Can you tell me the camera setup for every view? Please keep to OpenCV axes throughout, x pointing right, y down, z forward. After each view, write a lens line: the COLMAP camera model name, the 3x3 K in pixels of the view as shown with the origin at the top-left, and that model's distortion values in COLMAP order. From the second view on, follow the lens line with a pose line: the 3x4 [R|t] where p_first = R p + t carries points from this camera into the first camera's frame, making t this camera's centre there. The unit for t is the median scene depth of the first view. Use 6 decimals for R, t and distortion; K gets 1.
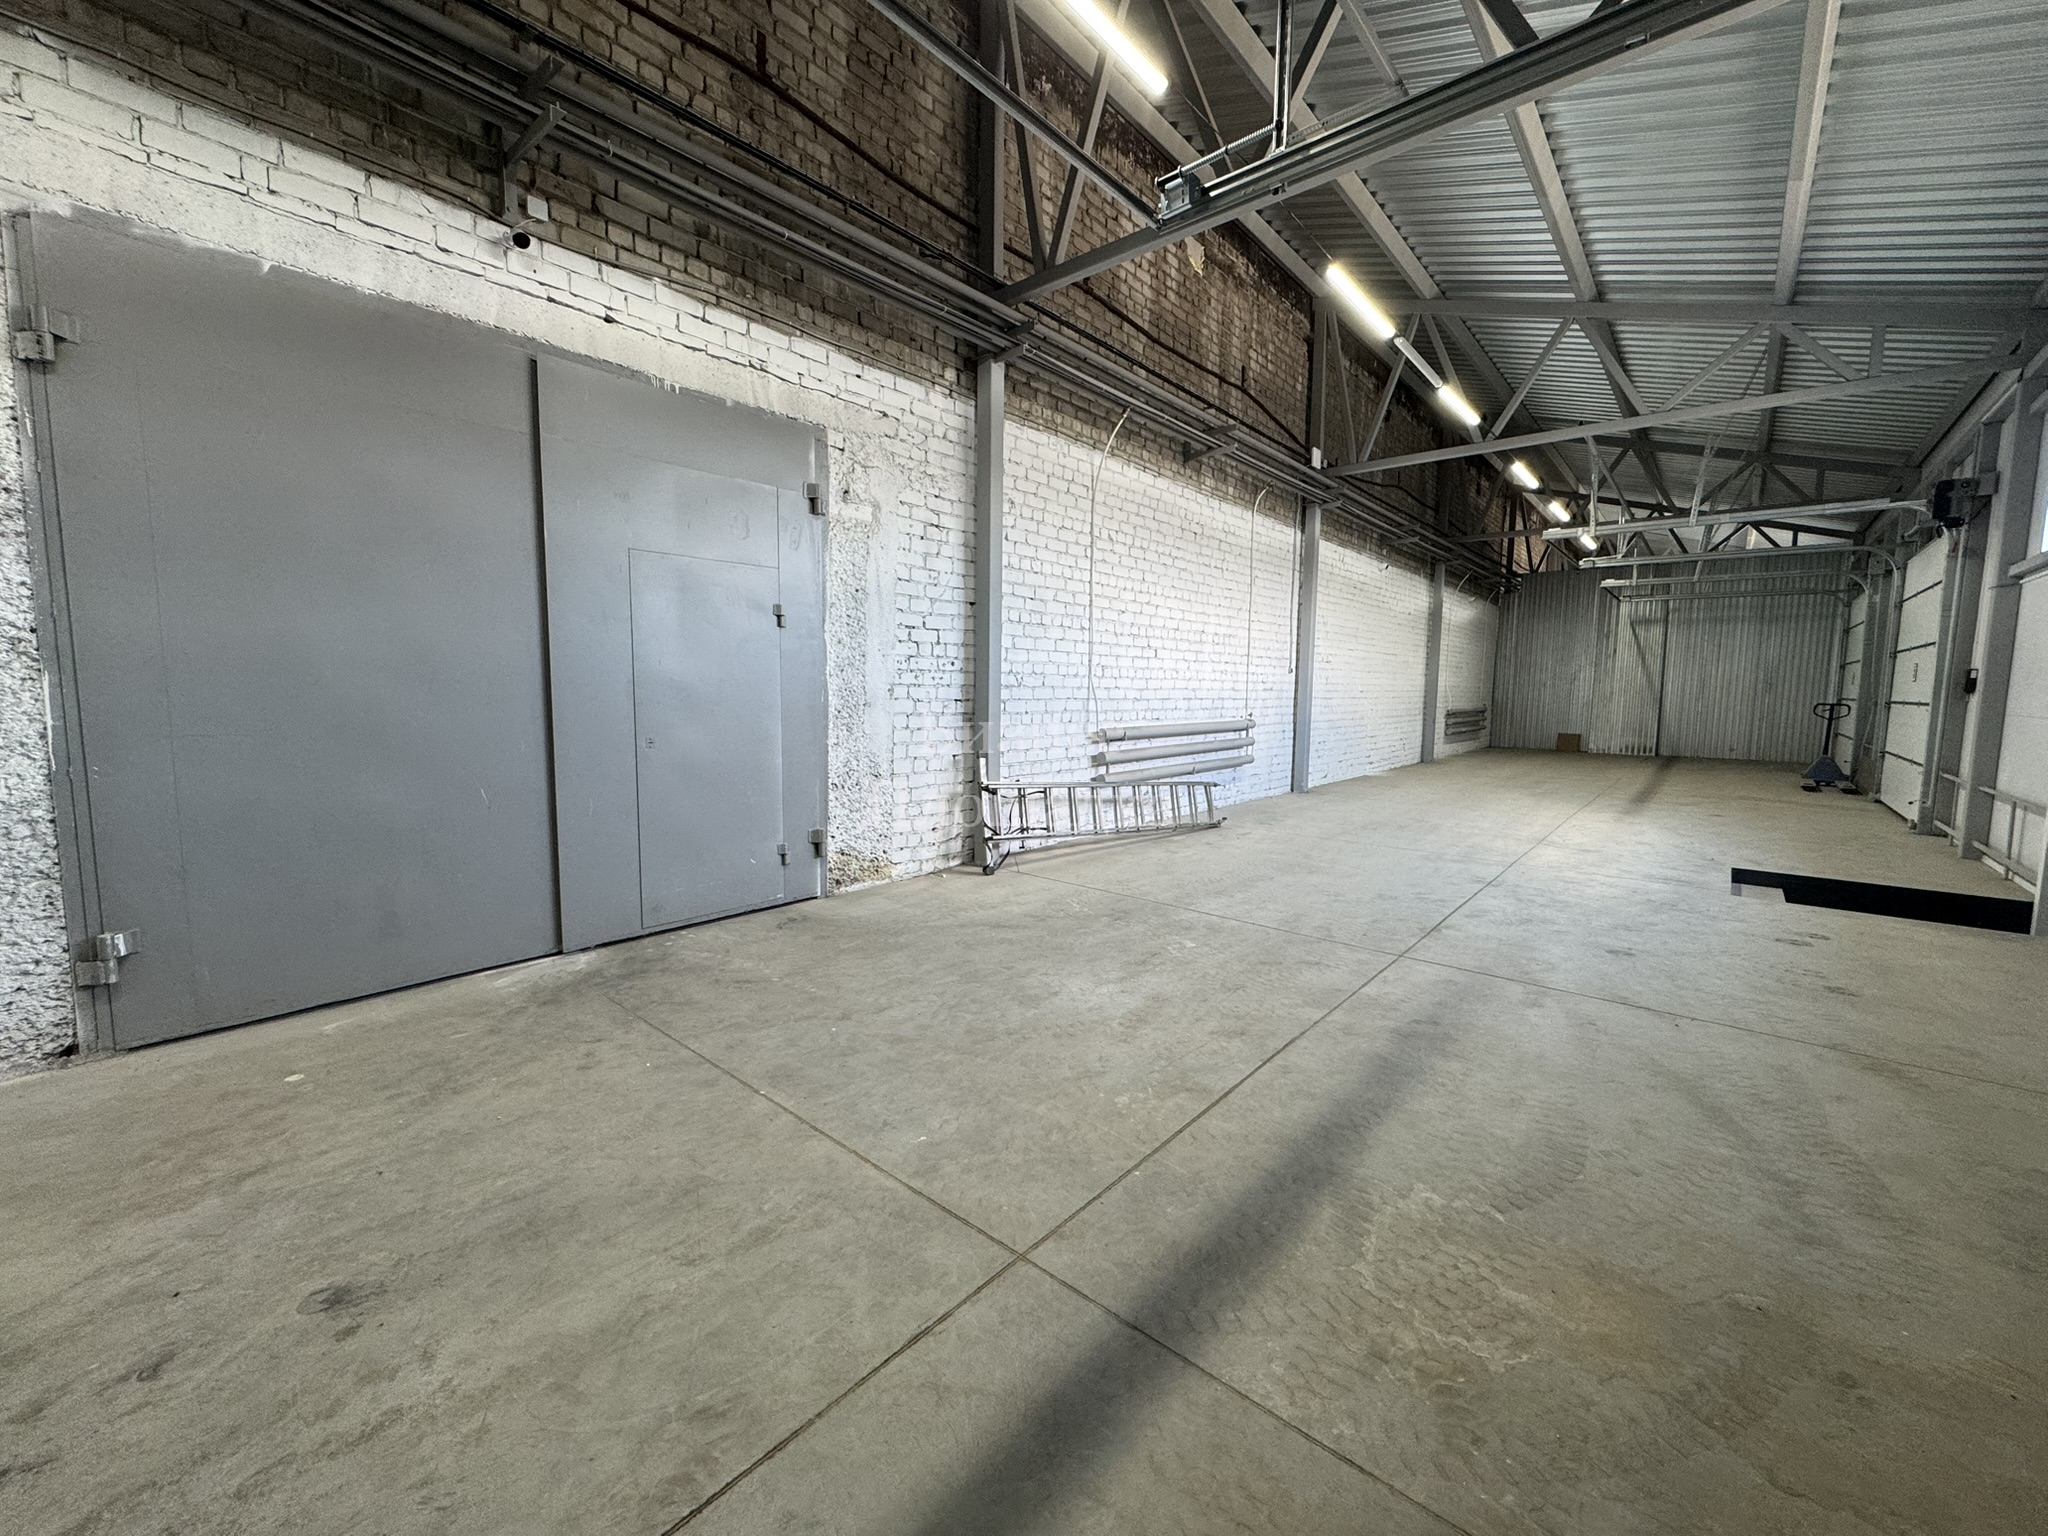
lens RADIAL K [[816.1, 0, 1031.5], [0, 816.1, 770.4], [0, 0, 1]] dist [-0.002748, 0.000255]
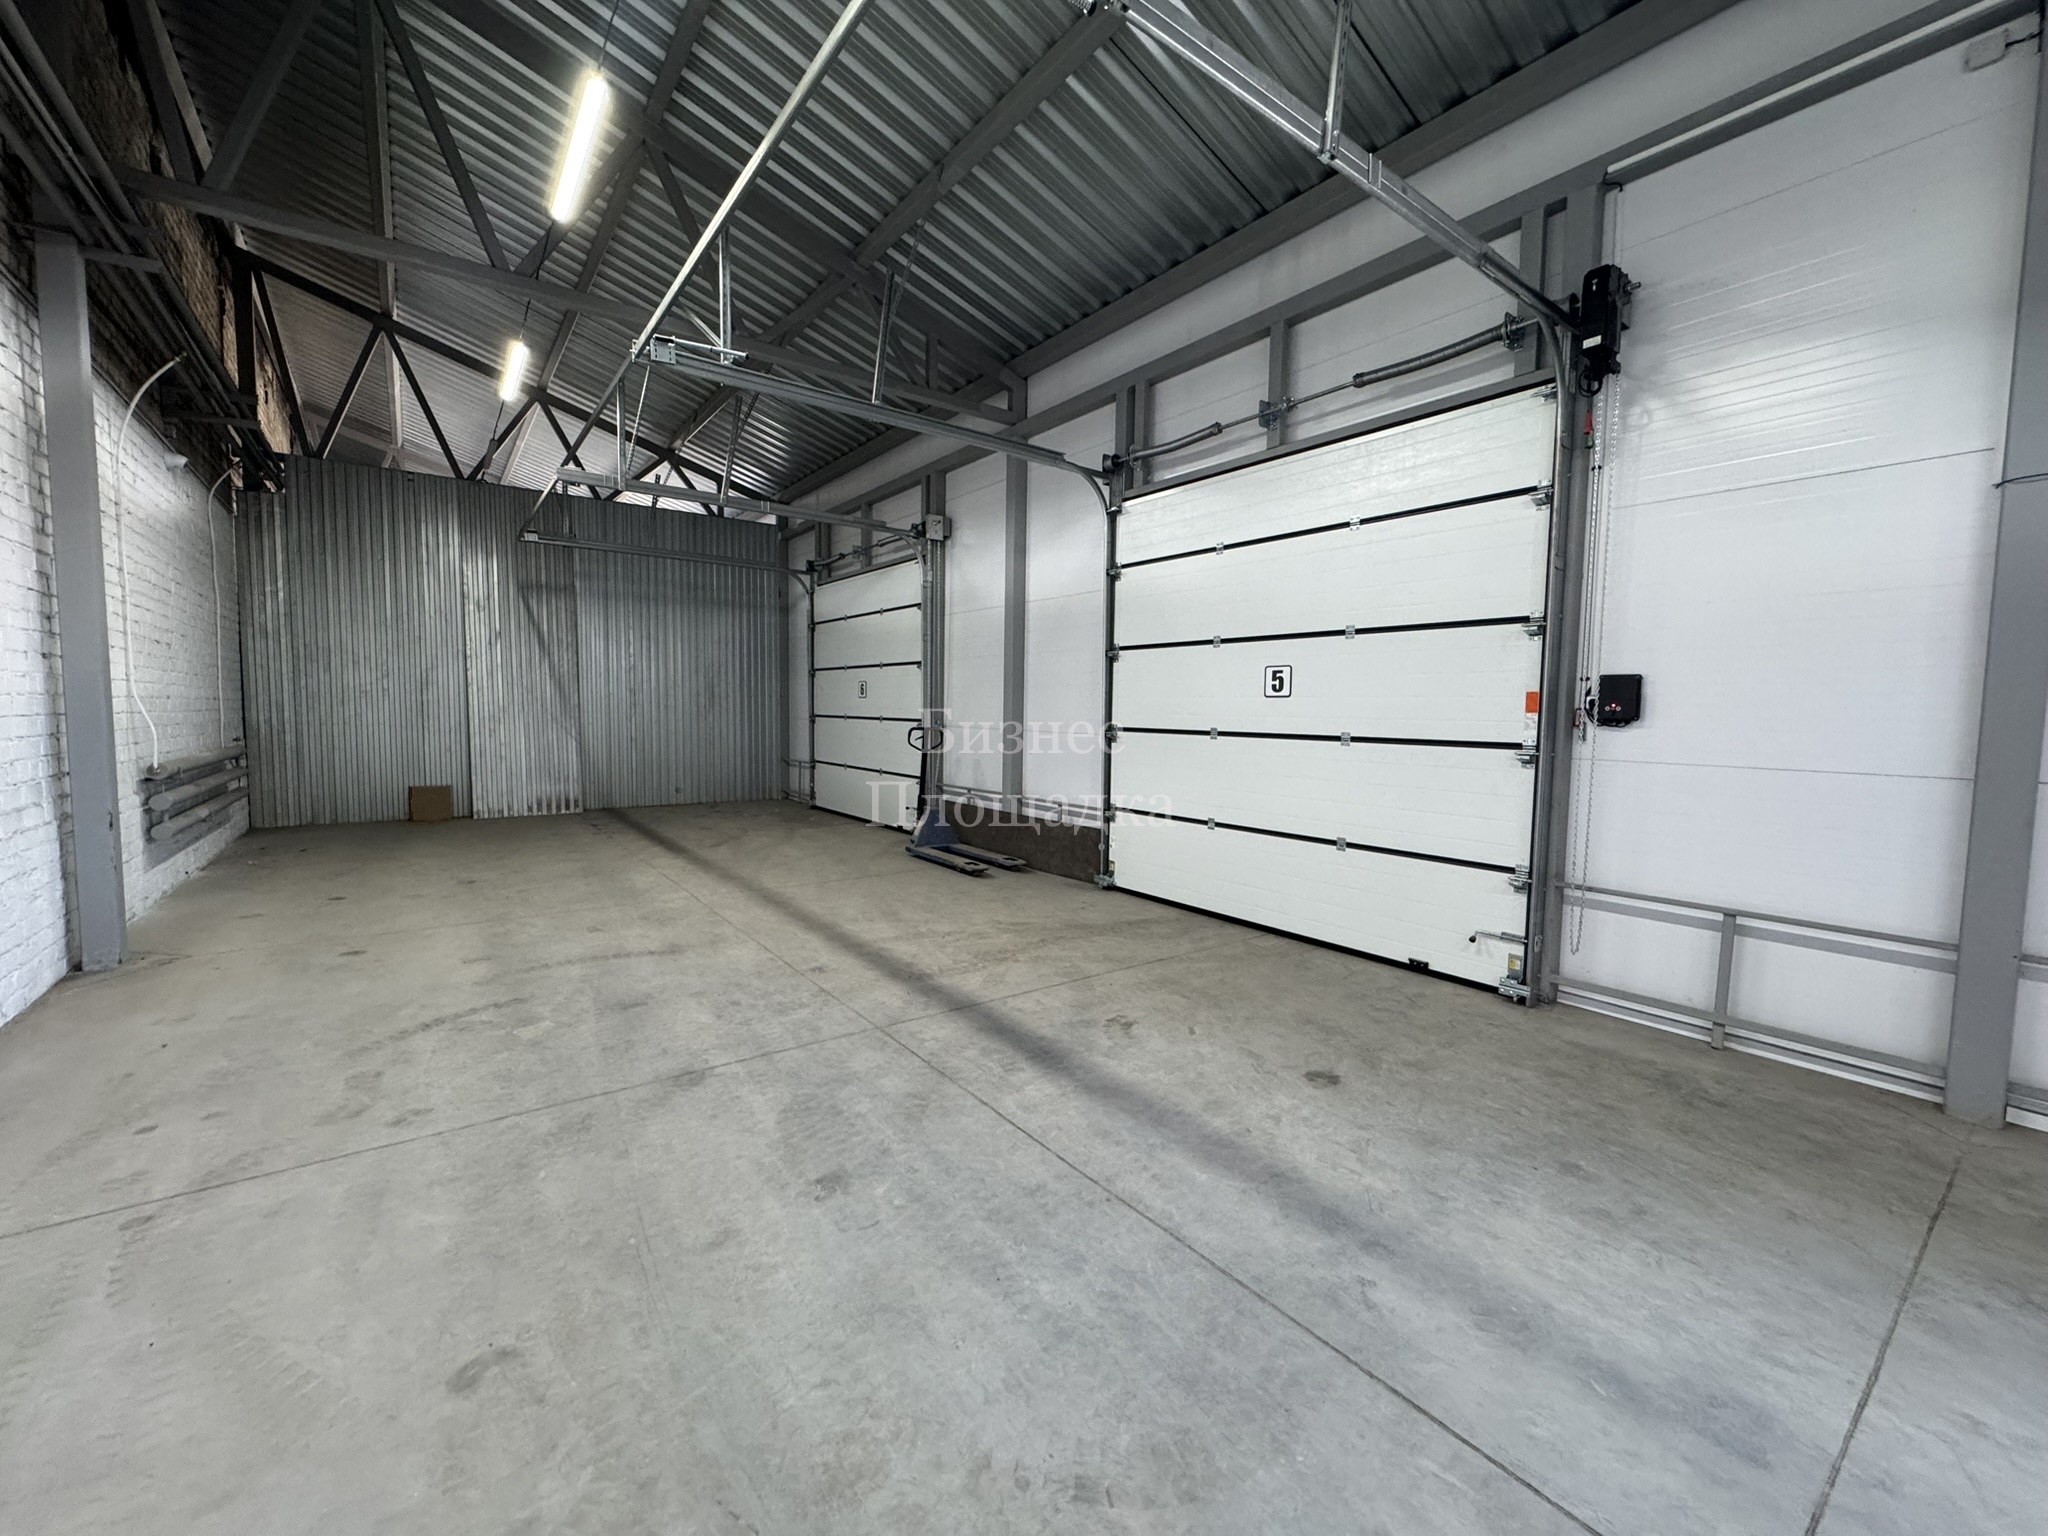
lens RADIAL K [[816.1, 0, 1025.9], [0, 816.1, 769.9], [0, 0, 1]] dist [-0.002748, 0.000255]
pose [[0.219533, -0.084881, 0.971906, 0.247126], [0.091034, 0.993644, 0.066216, -0.058552], [-0.971348, 0.073940, 0.225865, 0.536188]]
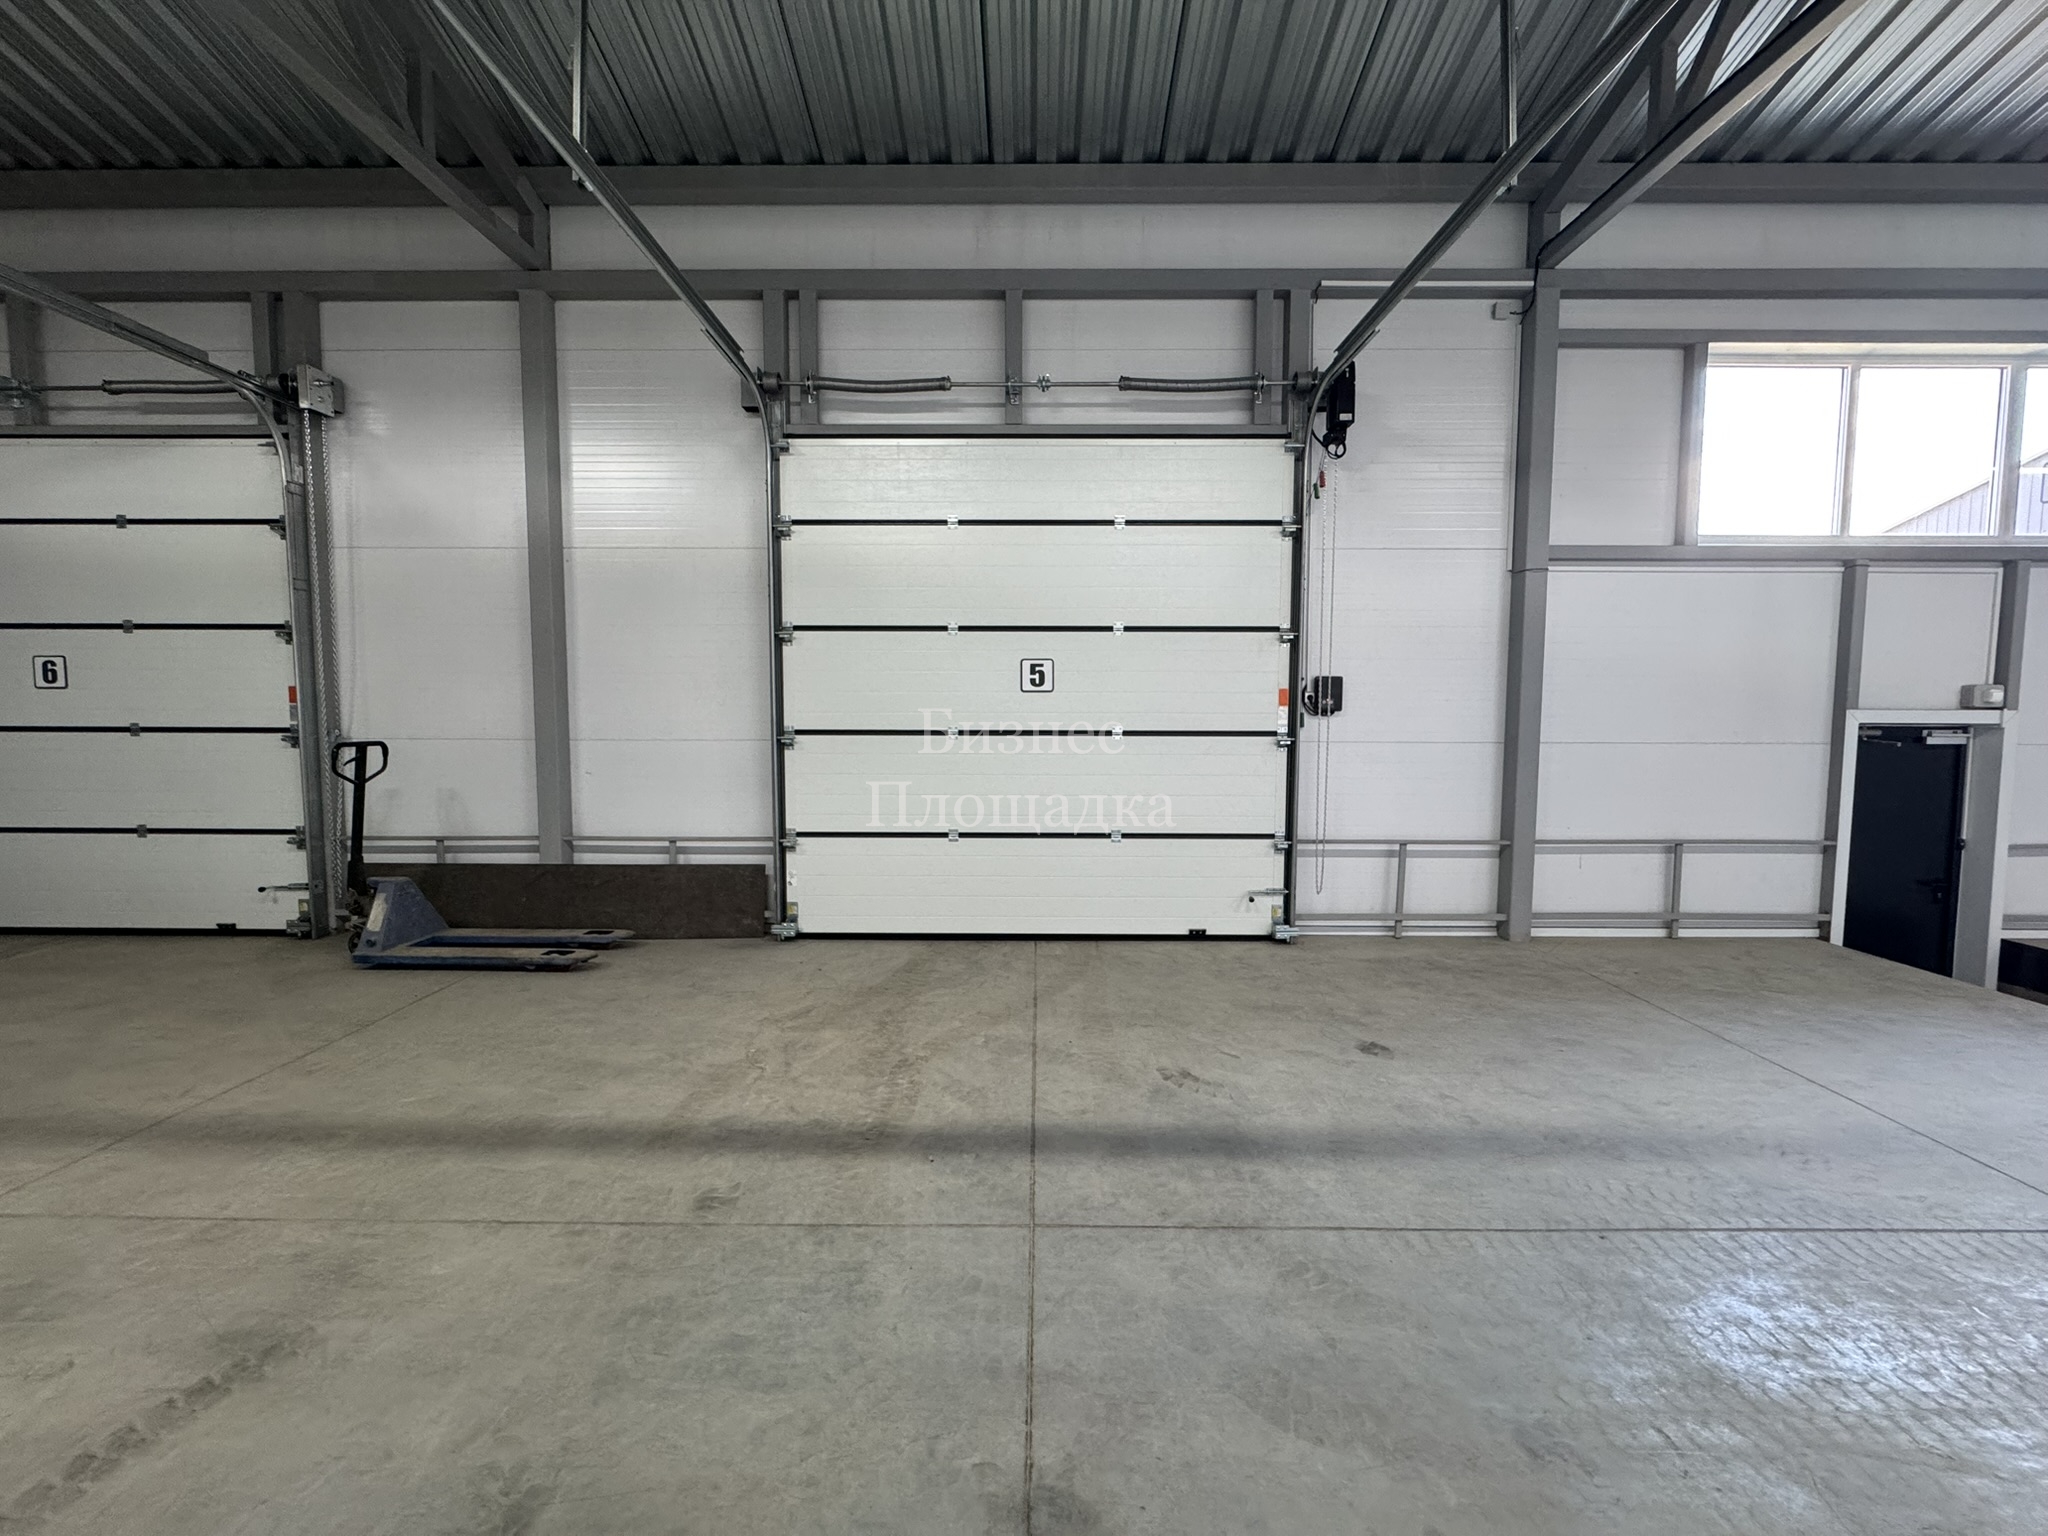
lens RADIAL K [[816.1, 0, 1016.0], [0, 816.1, 772.4], [0, 0, 1]] dist [-0.002748, 0.000255]
pose [[-0.644509, -0.076658, 0.760745, 0.345191], [0.067884, 0.985295, 0.156797, -0.074174], [-0.761578, 0.152700, -0.629827, 0.698118]]
